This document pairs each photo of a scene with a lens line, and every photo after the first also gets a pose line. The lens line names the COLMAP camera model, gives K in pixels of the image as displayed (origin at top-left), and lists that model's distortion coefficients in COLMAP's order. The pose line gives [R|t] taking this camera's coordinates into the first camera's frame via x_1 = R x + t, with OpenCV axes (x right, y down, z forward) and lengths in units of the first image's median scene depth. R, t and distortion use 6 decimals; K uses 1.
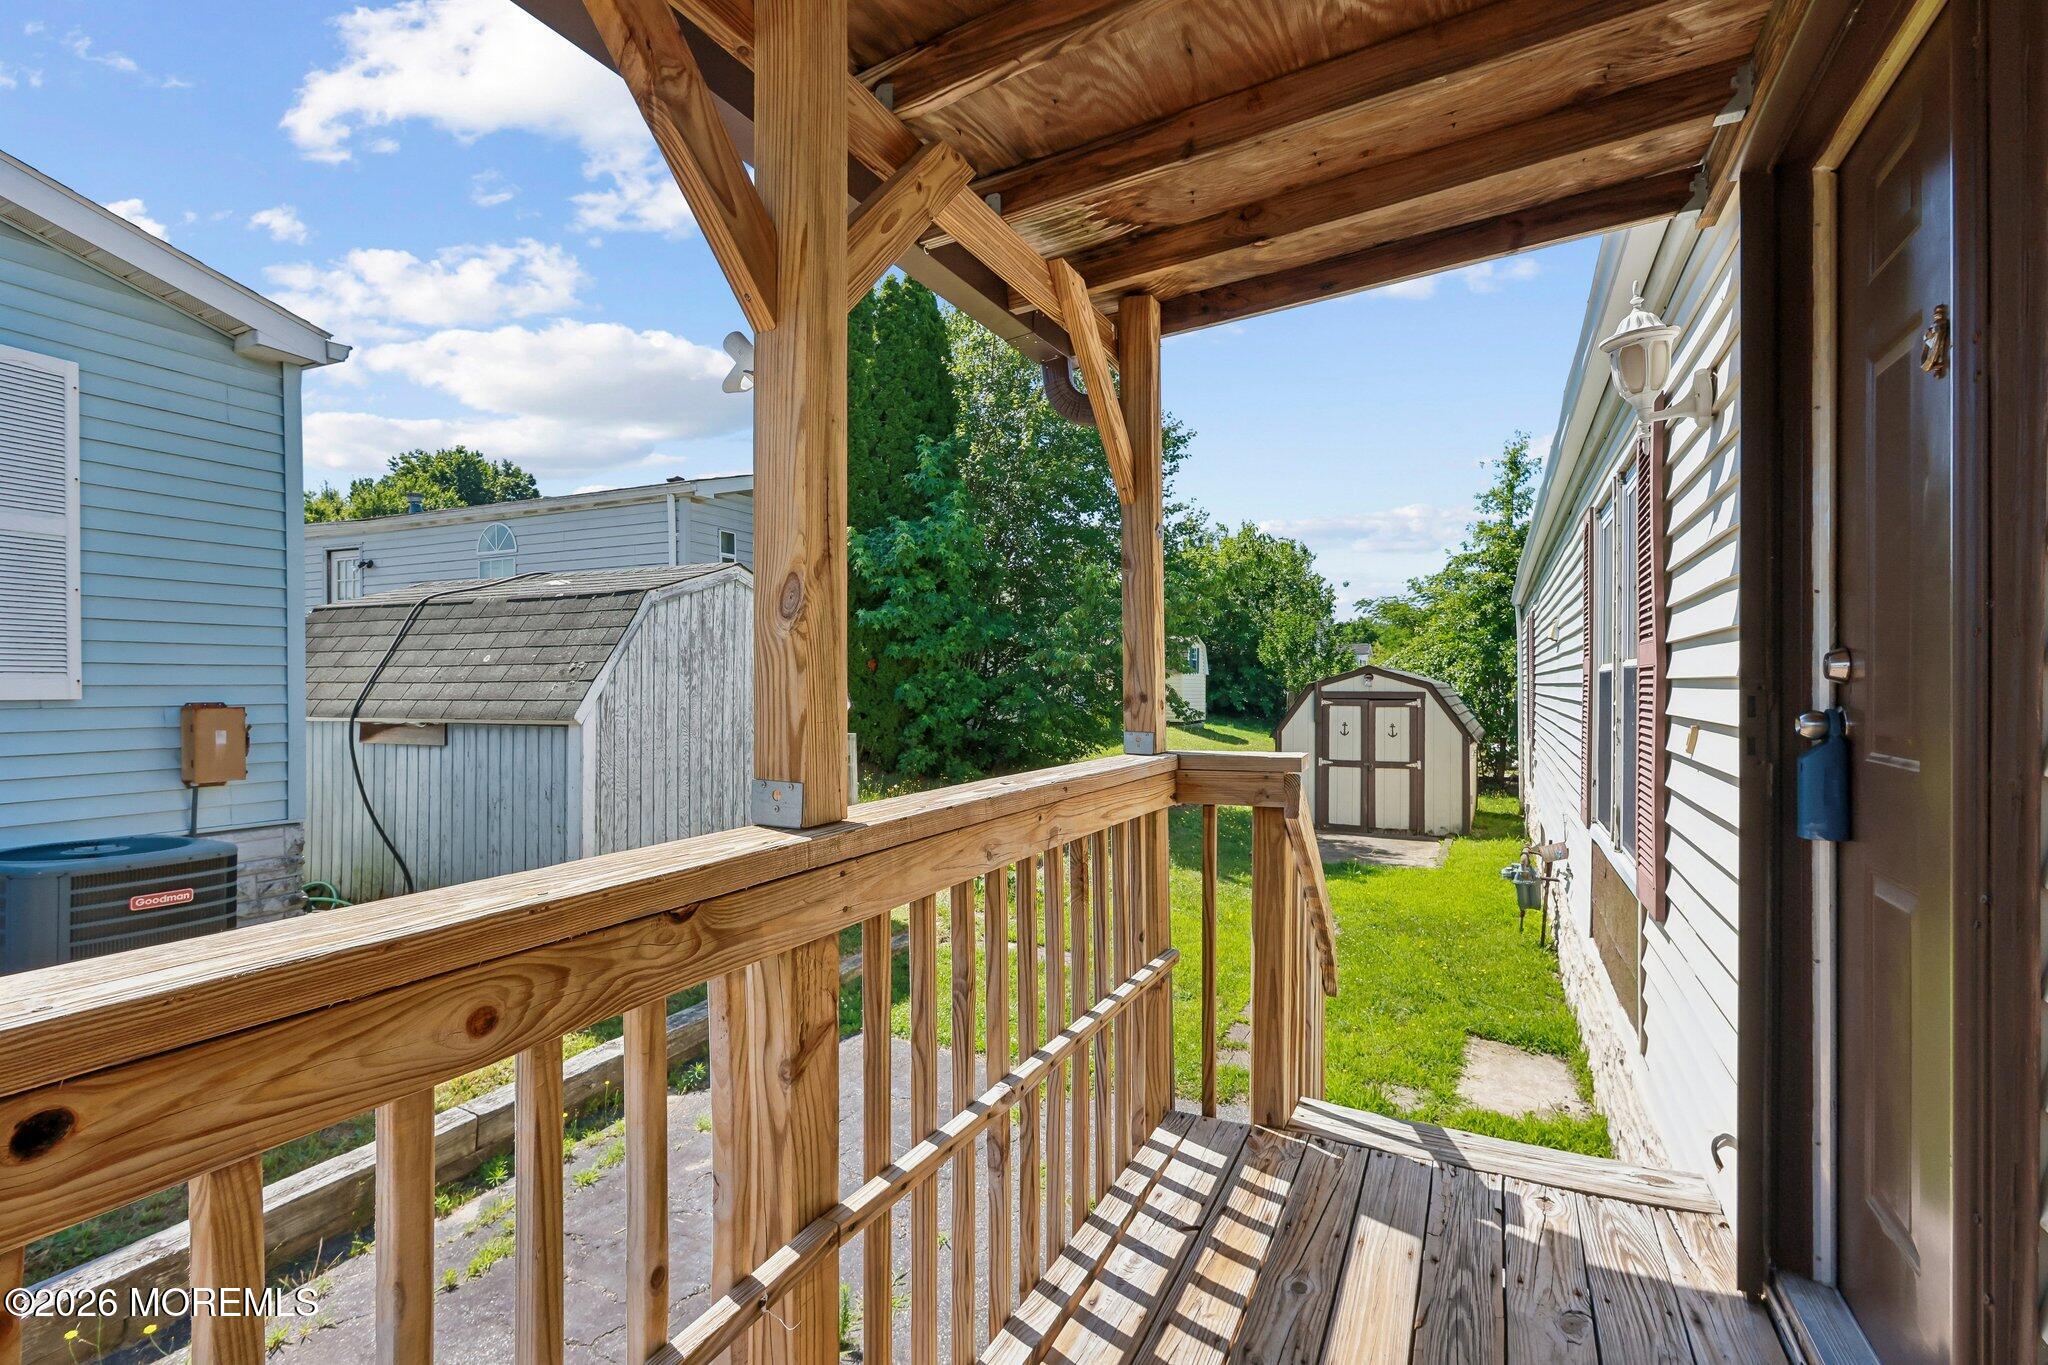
lens RADIAL K [[948.8, 0, 1024.0], [0, 948.8, 682.5], [0, 0, 1]] dist [-0.003917, 0.001138]
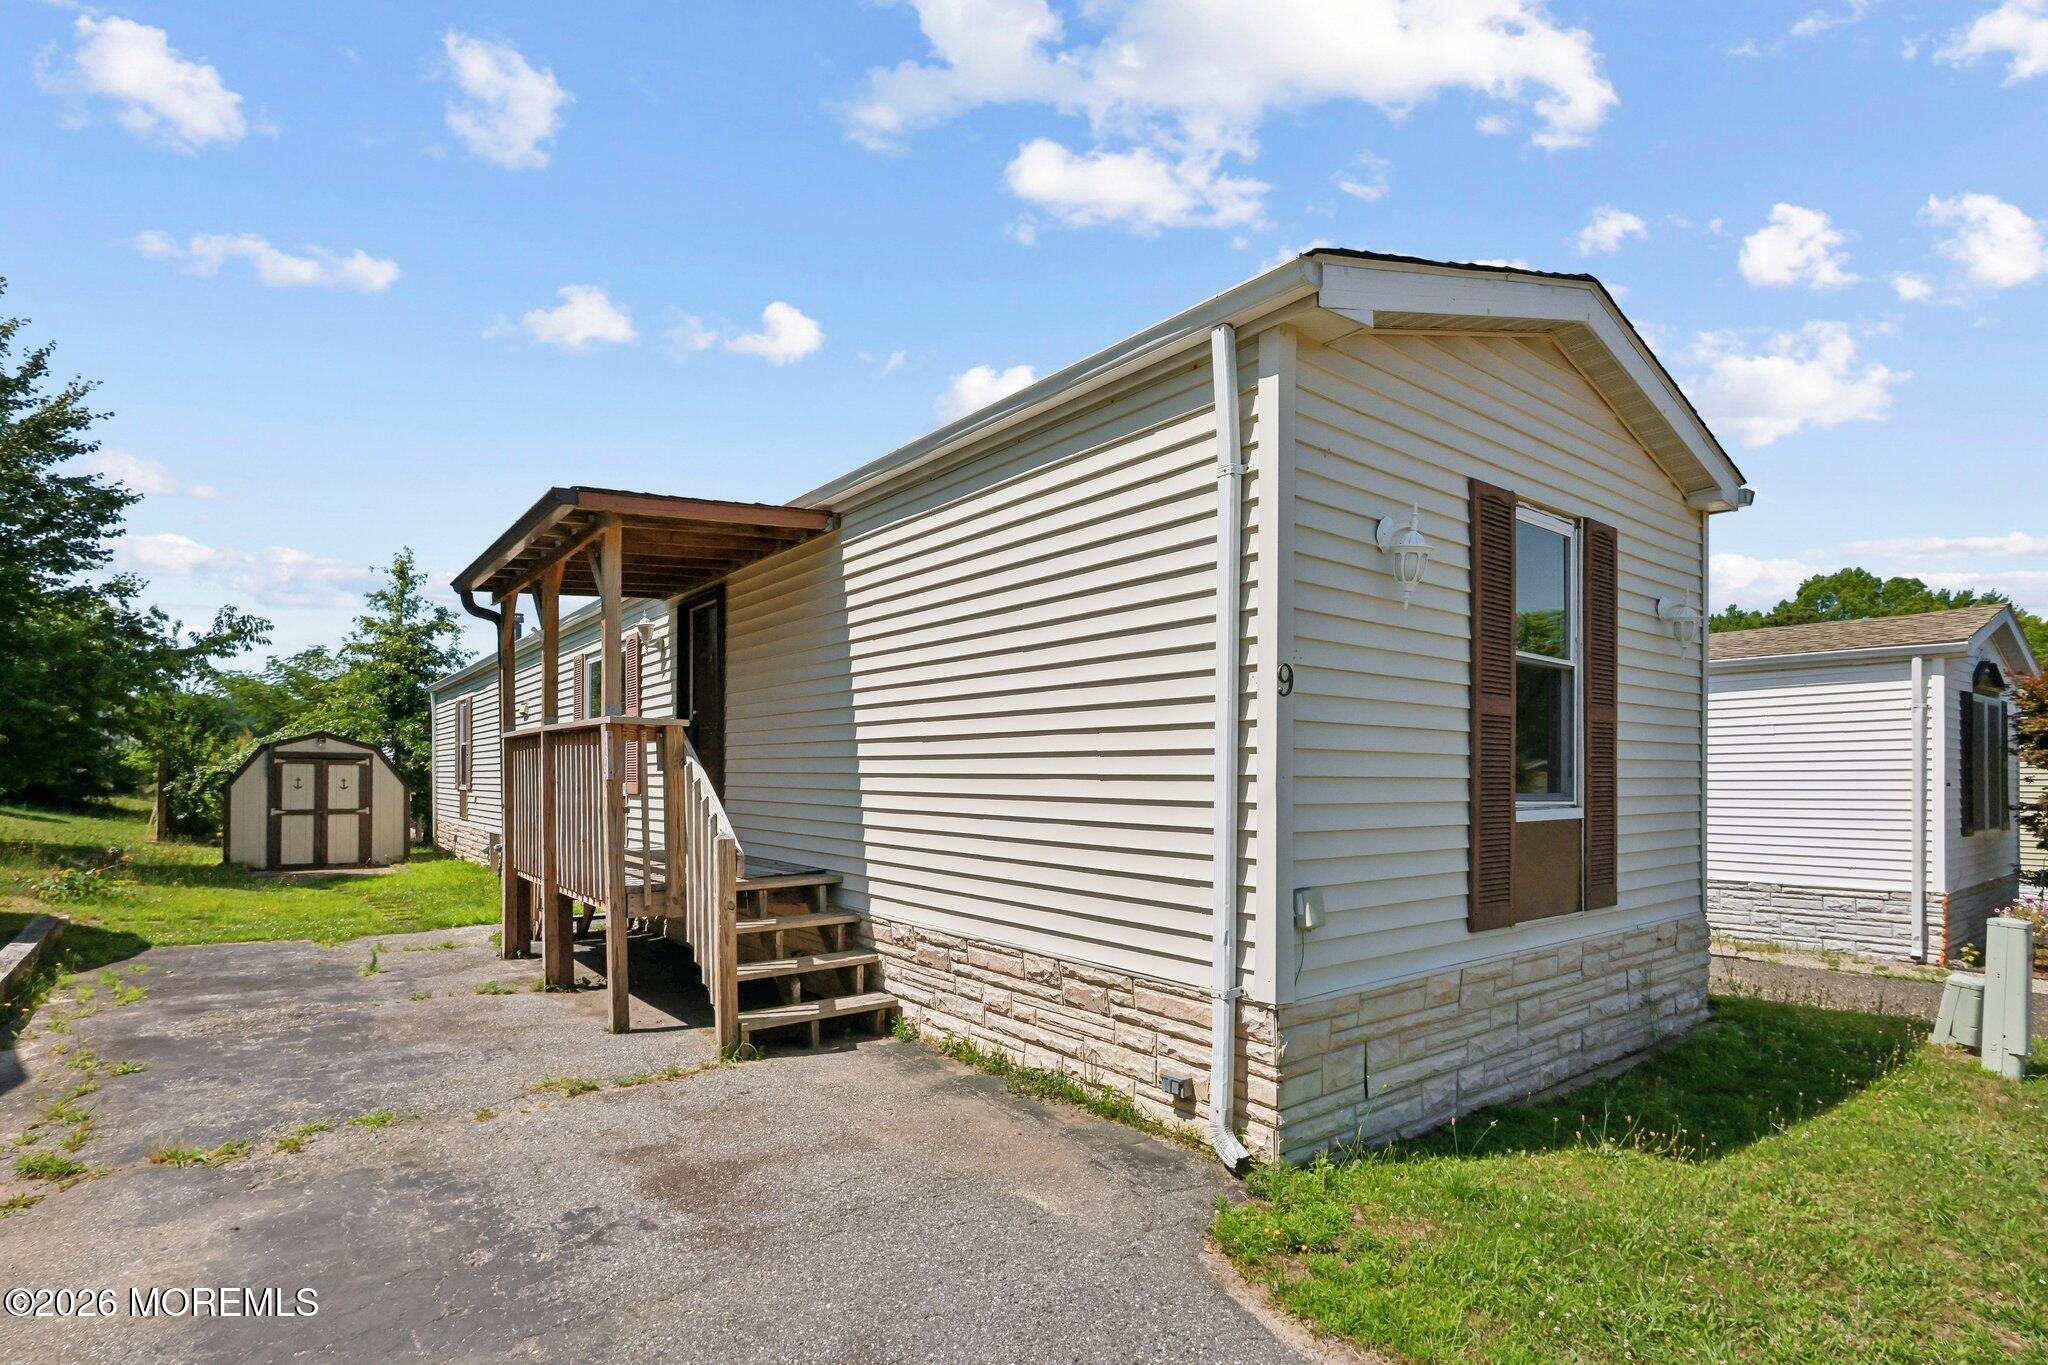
lens RADIAL K [[1001.3, 0, 1020.1], [0, 1001.3, 778.5], [0, 0, 1]] dist [-0.000852, 0.000297]
pose [[0.433745, 0.005142, 0.901021, -0.403589], [-0.003495, 0.999986, -0.004024, 0.044866], [-0.901029, -0.001403, 0.433757, -0.364325]]
